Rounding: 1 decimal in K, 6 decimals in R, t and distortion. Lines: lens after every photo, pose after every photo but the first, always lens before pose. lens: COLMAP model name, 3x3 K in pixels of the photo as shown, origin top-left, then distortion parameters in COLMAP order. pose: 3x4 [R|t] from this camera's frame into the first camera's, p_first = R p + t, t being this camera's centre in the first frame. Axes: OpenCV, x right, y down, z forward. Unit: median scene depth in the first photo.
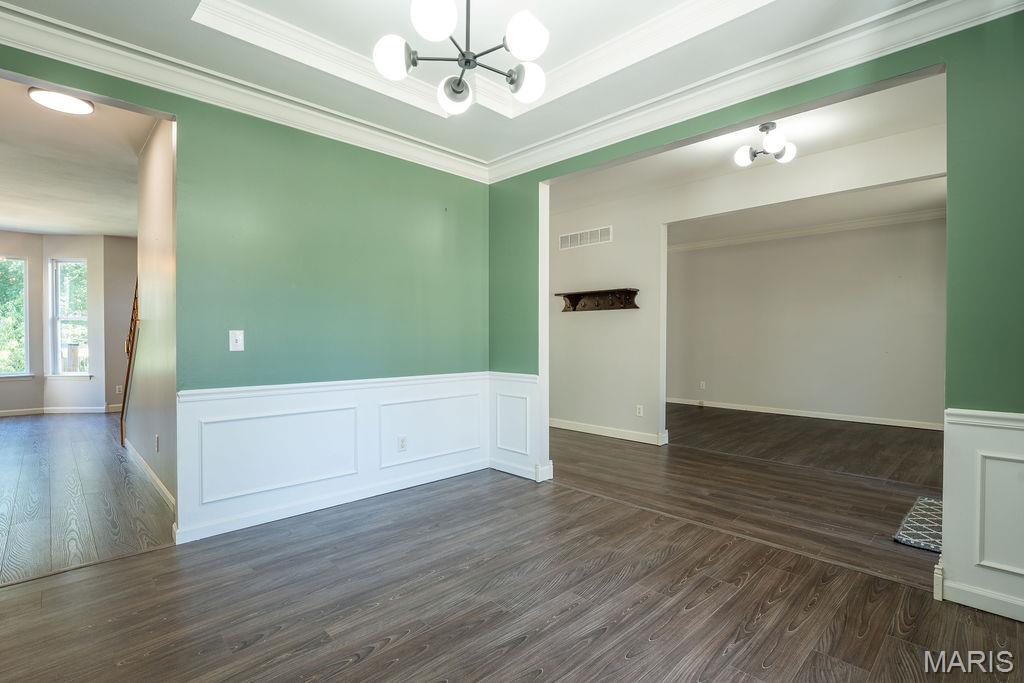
lens RADIAL K [[486.2, 0, 512.0], [0, 486.2, 341.5], [0, 0, 1]] dist [-0.000468, -0.000043]
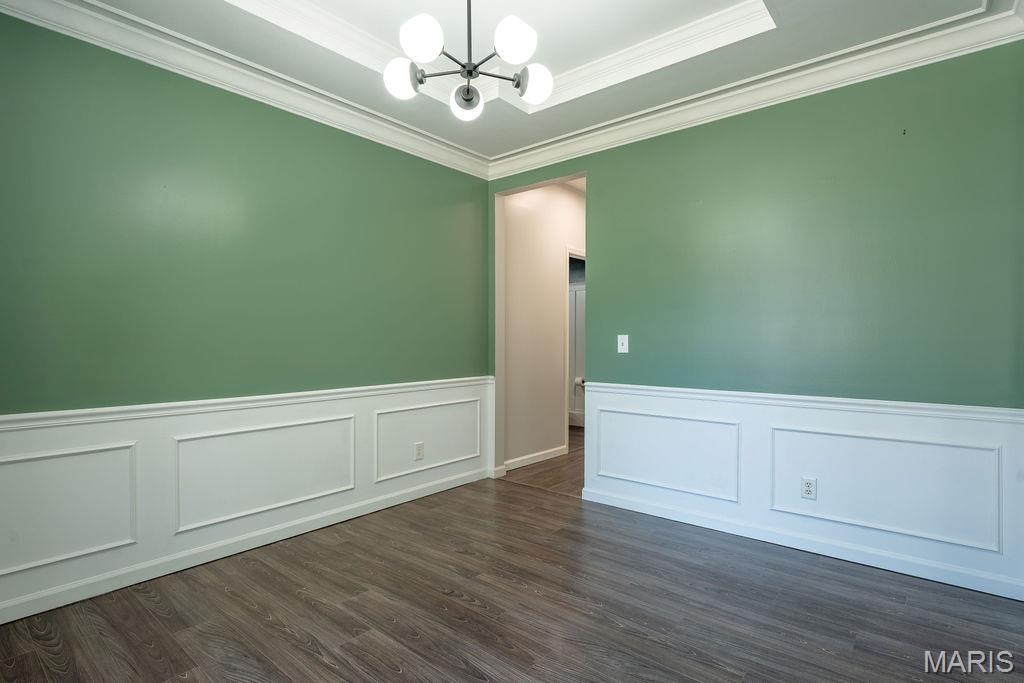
lens RADIAL K [[515.6, 0, 511.8], [0, 515.6, 347.0], [0, 0, 1]] dist [0.000654, 0.000213]
pose [[0.099930, 0.010583, -0.994938, 0.654943], [-0.008818, 0.999914, 0.009751, -0.004315], [0.994955, 0.007799, 0.100014, 0.648352]]
